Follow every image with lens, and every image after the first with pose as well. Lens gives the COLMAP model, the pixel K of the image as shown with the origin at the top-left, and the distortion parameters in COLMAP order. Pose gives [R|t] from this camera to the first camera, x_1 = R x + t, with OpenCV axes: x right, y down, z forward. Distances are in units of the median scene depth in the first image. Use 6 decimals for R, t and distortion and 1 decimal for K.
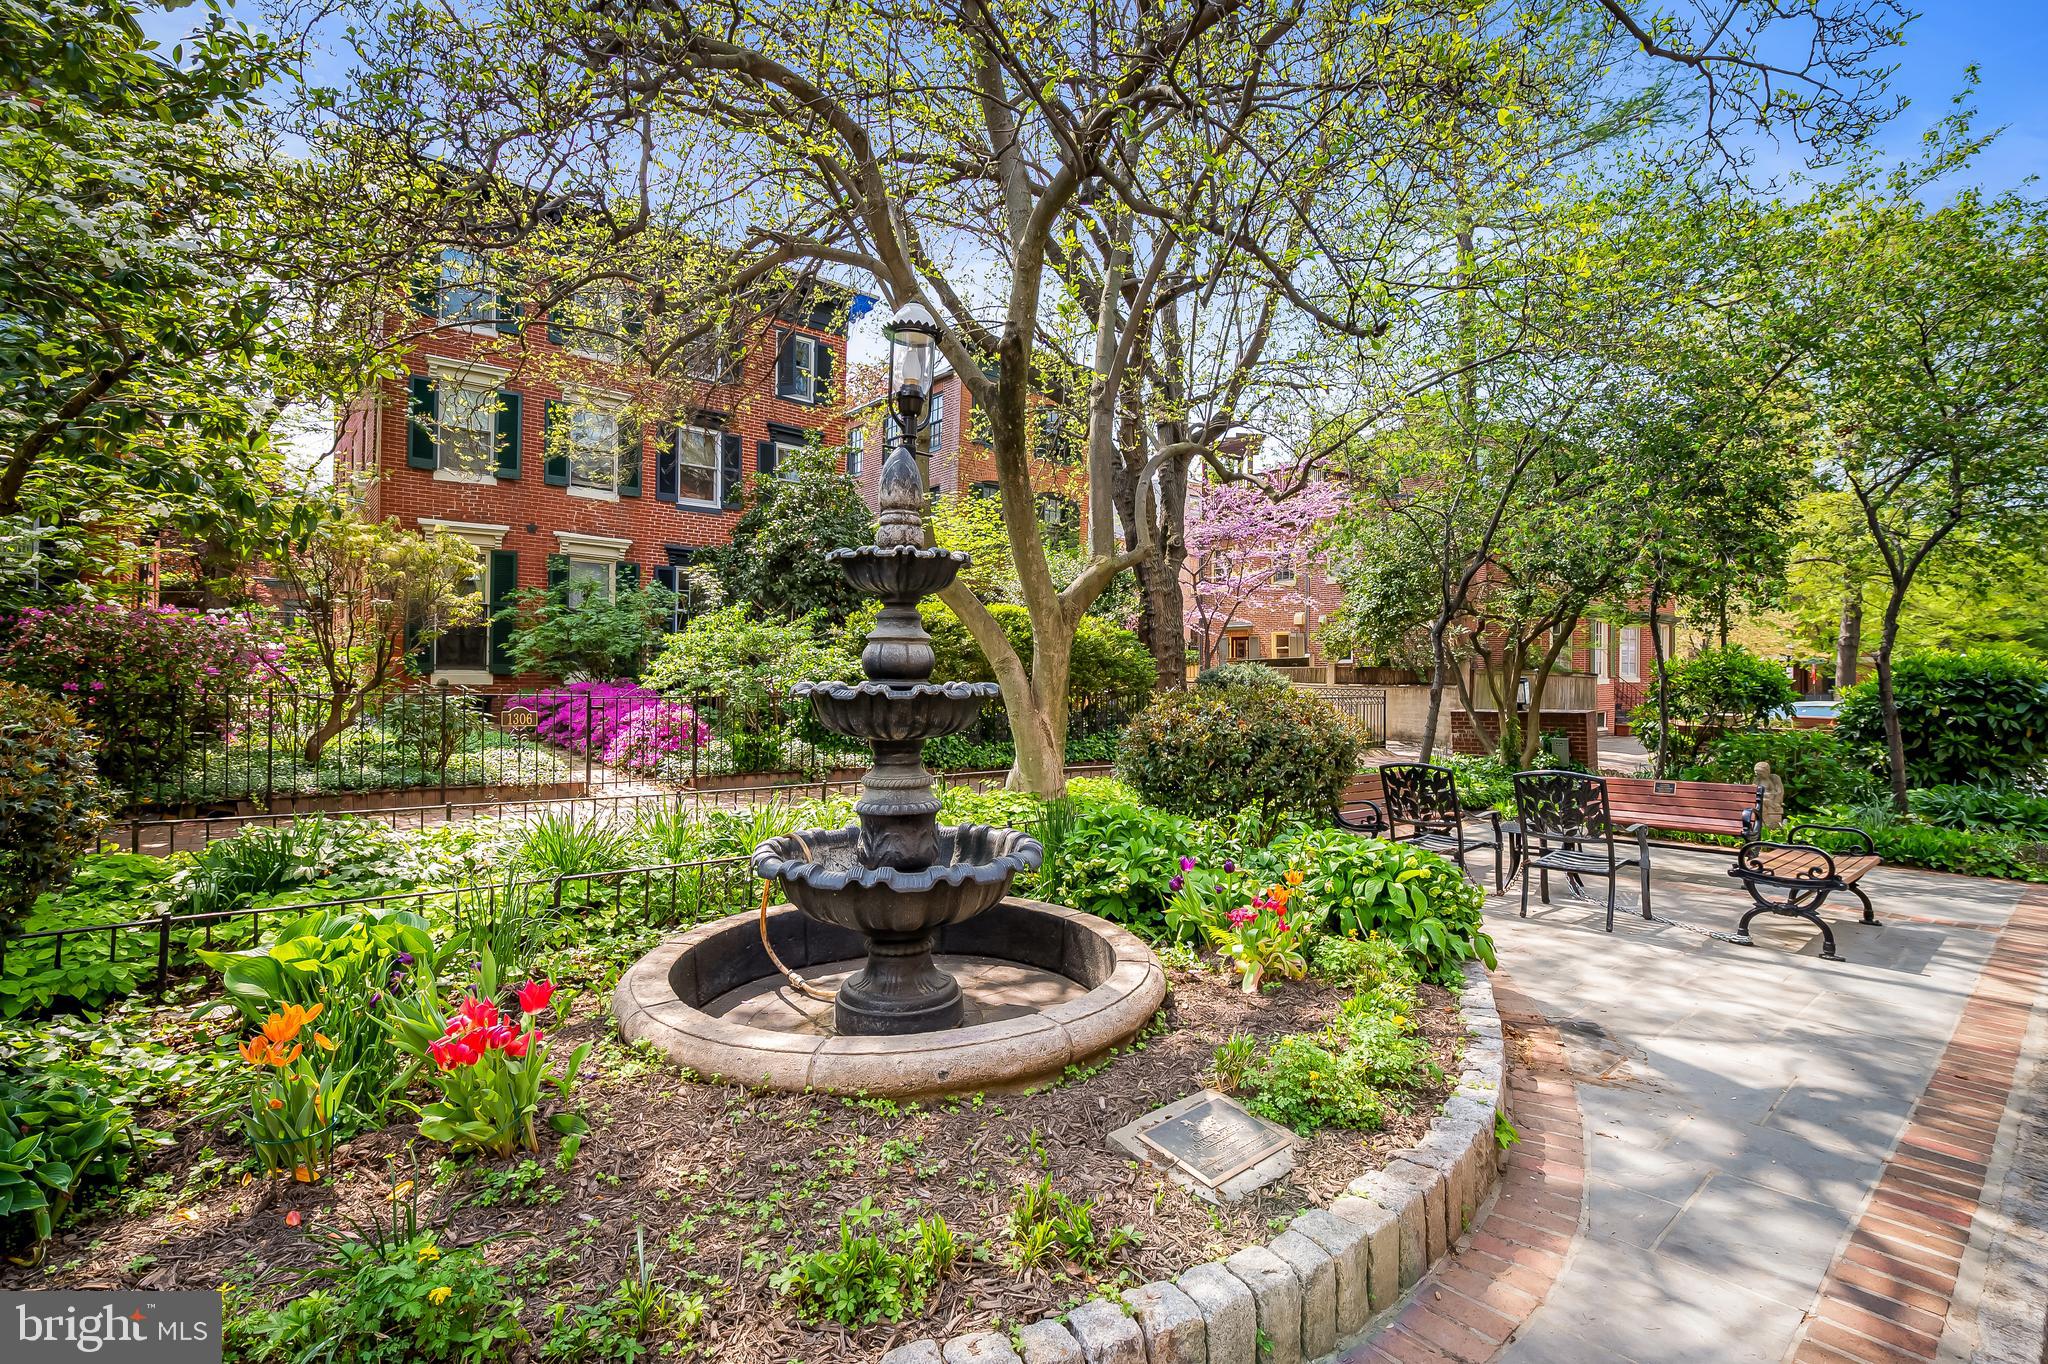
lens RADIAL K [[938.7, 0, 1023.2], [0, 938.7, 679.6], [0, 0, 1]] dist [0.000187, -0.000256]
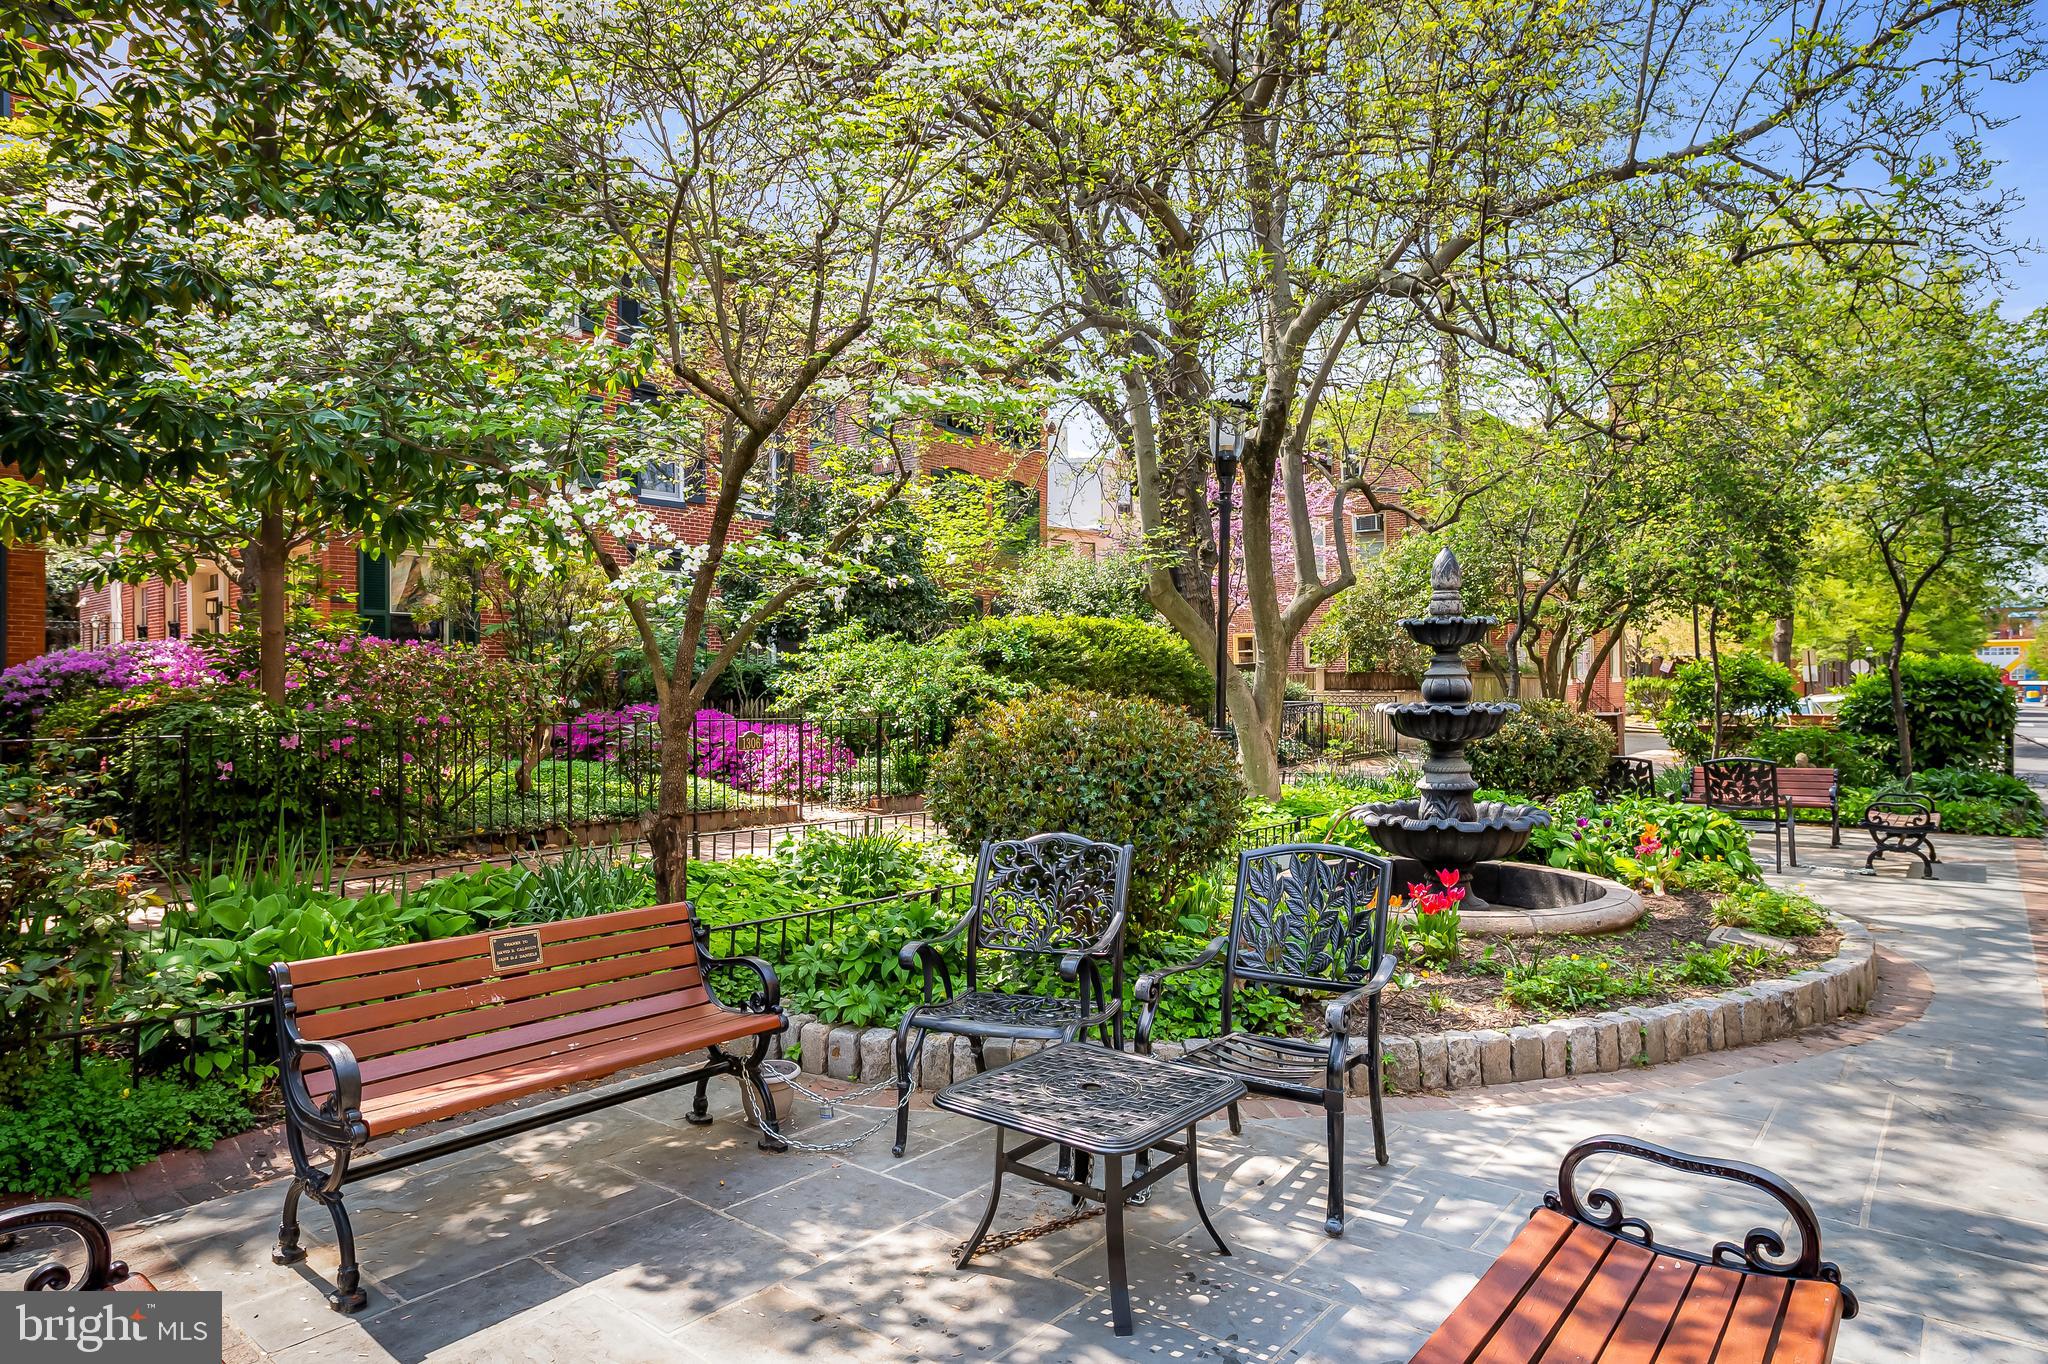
lens RADIAL K [[1167.0, 0, 1024.5], [0, 1167.0, 690.2], [0, 0, 1]] dist [-0.003595, -0.000547]
pose [[0.985654, -0.017665, 0.167853, -0.488265], [0.017237, 0.999843, 0.004002, -0.016820], [-0.167898, -0.001052, 0.985804, -0.324386]]
